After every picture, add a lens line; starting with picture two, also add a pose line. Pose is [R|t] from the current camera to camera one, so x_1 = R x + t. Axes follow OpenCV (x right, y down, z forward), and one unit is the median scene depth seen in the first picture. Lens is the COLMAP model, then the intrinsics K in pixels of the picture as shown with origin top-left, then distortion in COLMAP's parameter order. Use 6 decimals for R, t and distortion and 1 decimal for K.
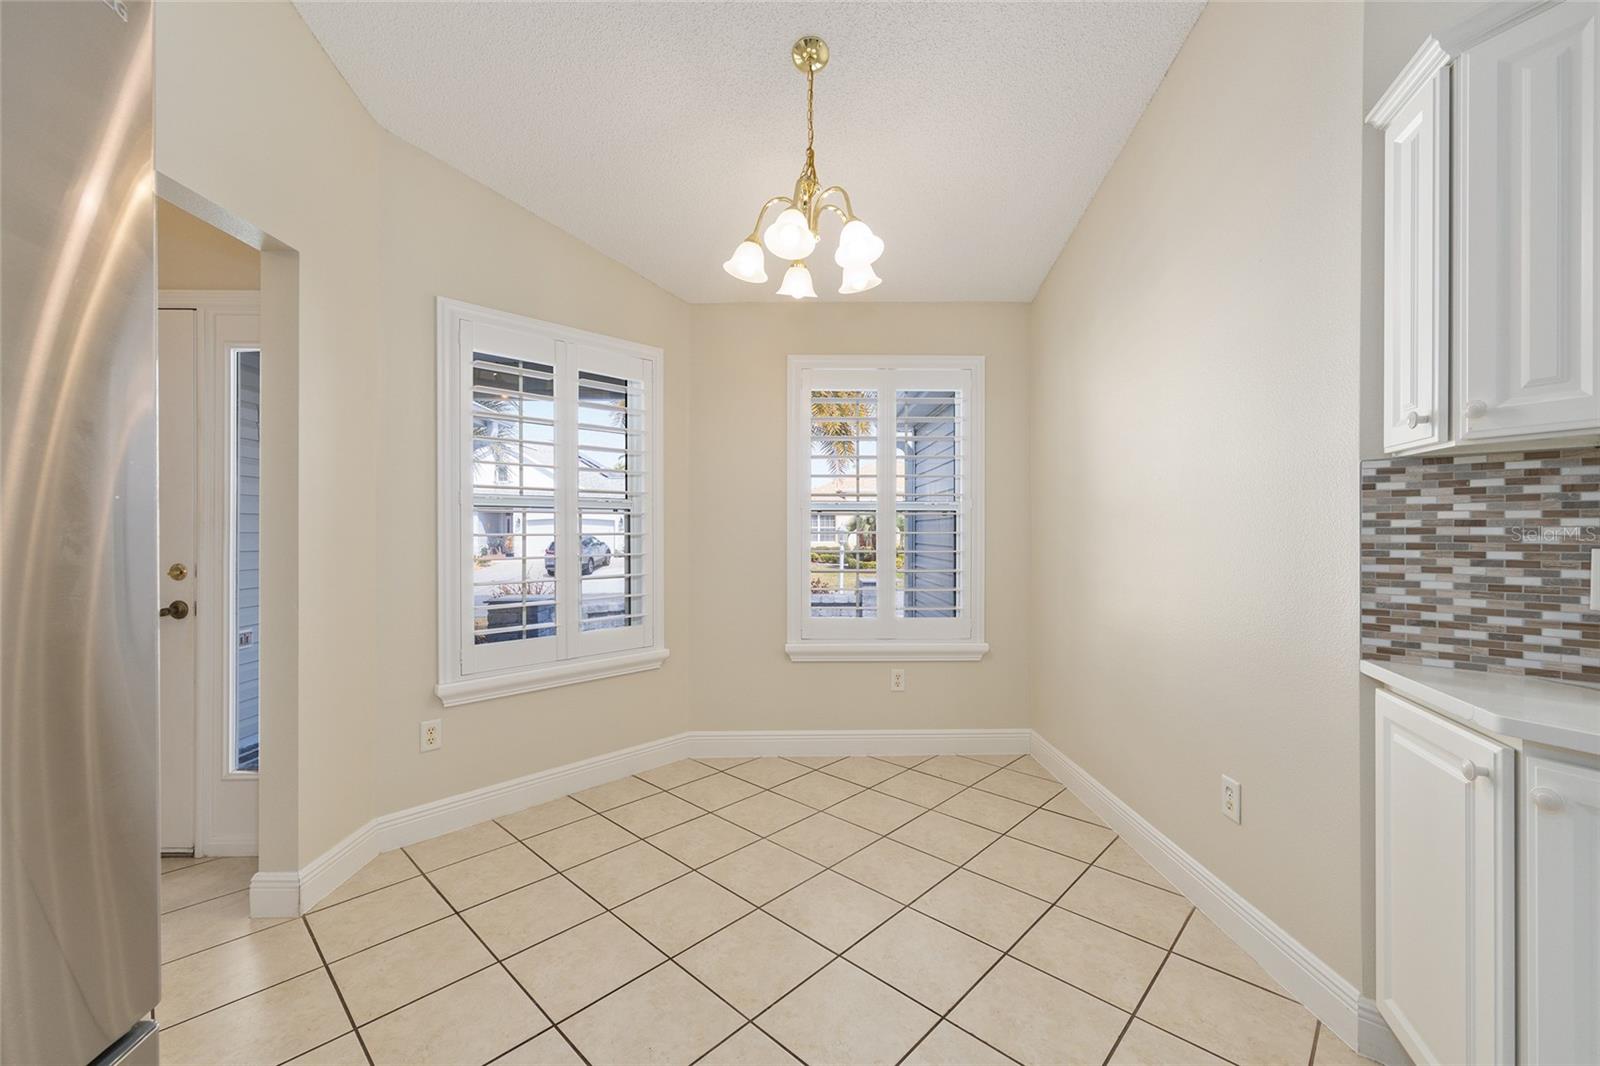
lens RADIAL K [[644.7, 0, 799.8], [0, 644.7, 531.2], [0, 0, 1]] dist [0.000693, 0.000331]
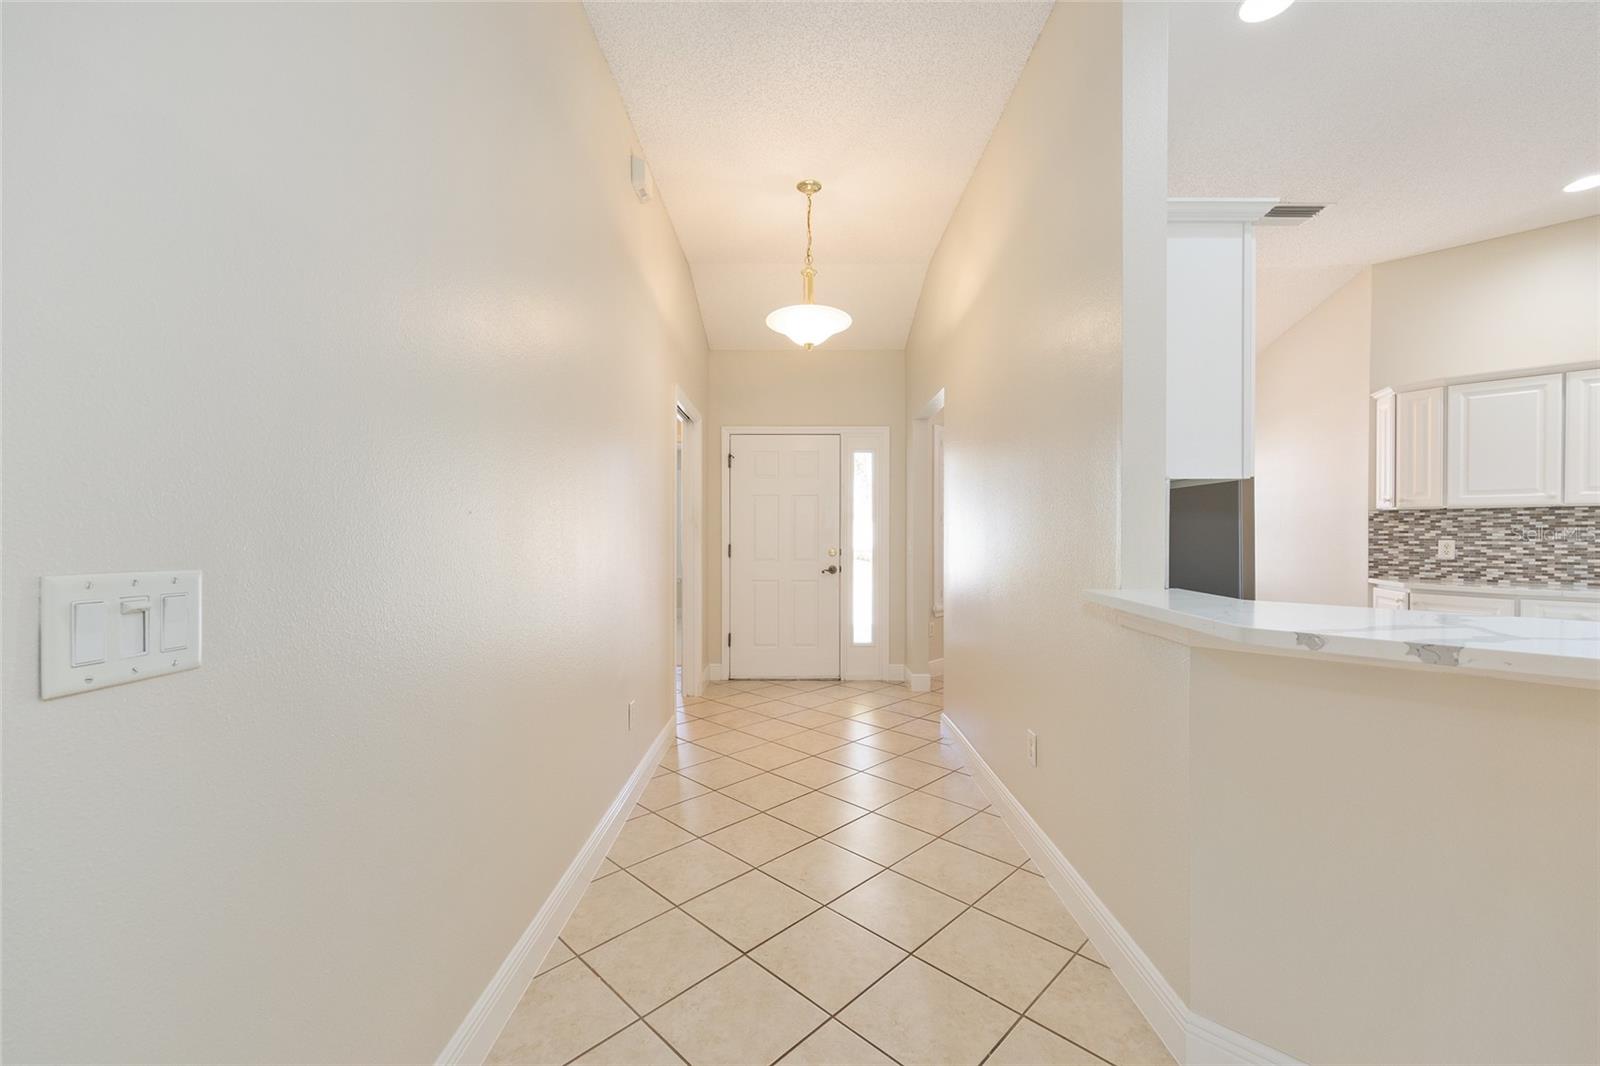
lens RADIAL K [[644.7, 0, 802.4], [0, 644.7, 533.7], [0, 0, 1]] dist [0.000693, 0.000331]
pose [[0.999942, -0.001183, -0.010676, -1.815585], [0.001235, 0.999987, 0.004858, -0.022771], [0.010670, -0.004871, 0.999931, -2.127084]]
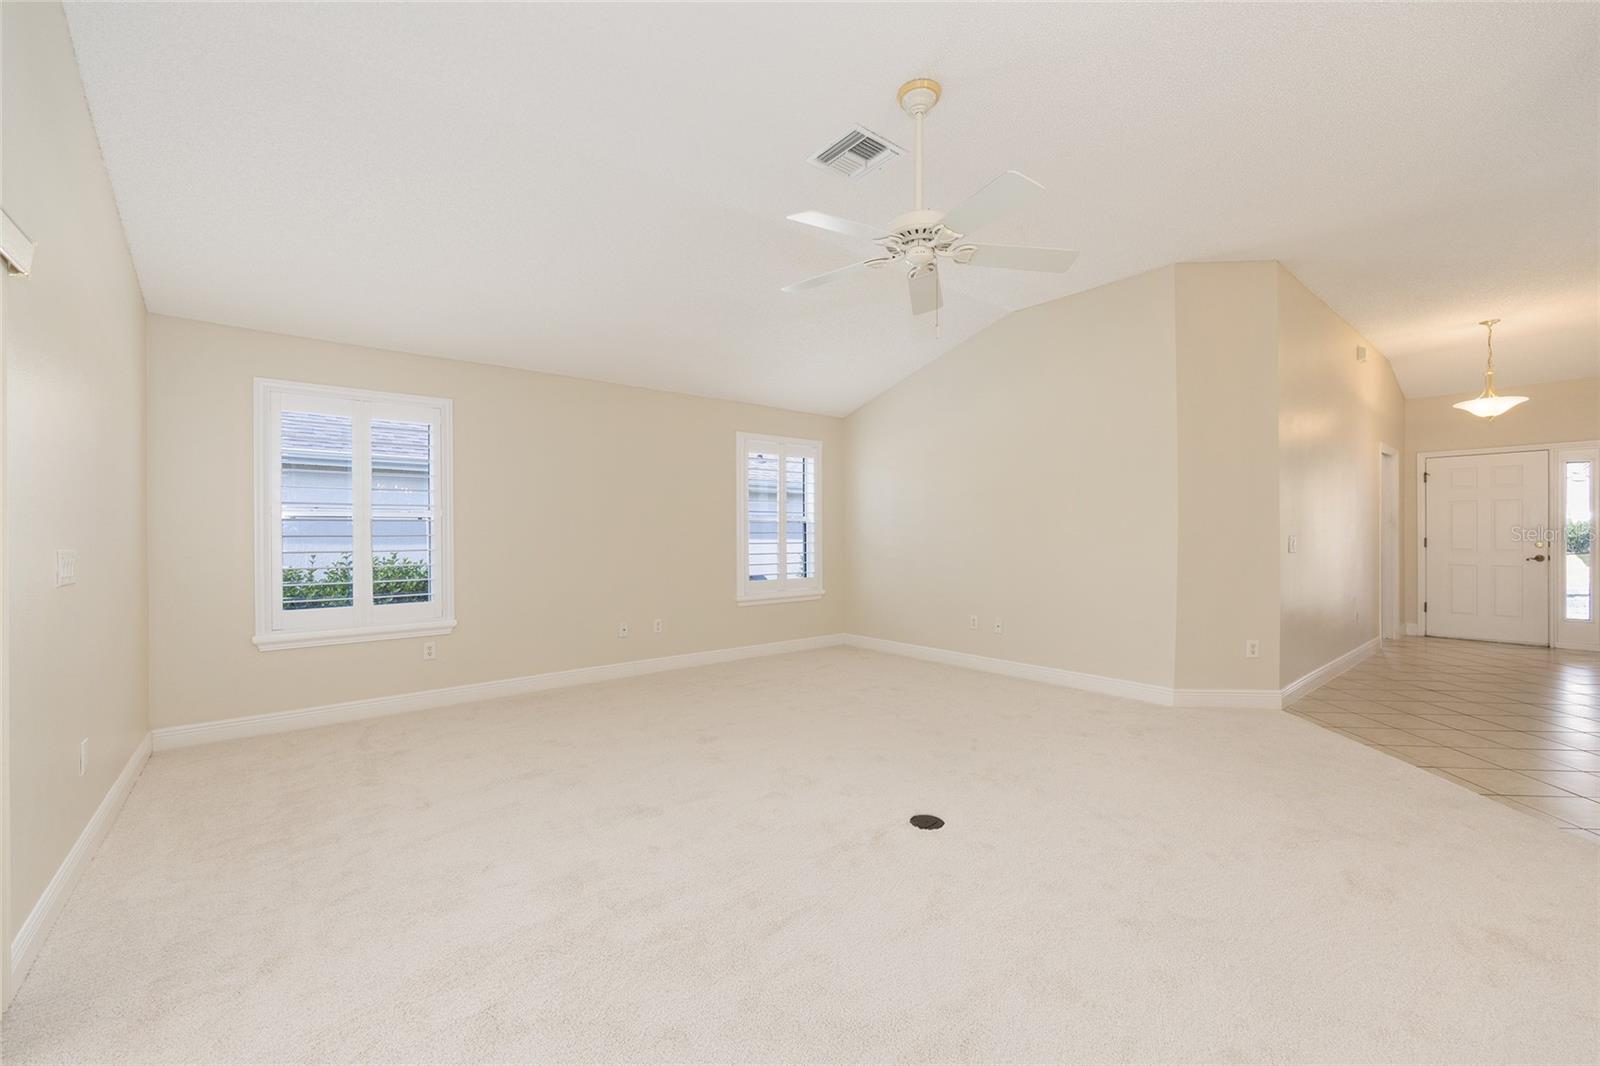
lens RADIAL K [[644.7, 0, 792.9], [0, 644.7, 527.6], [0, 0, 1]] dist [0.000693, 0.000331]
pose [[0.620649, -0.003513, -0.784080, -1.352809], [0.002633, 0.999994, -0.002396, -0.021814], [0.784084, -0.000578, 0.620655, -5.682159]]
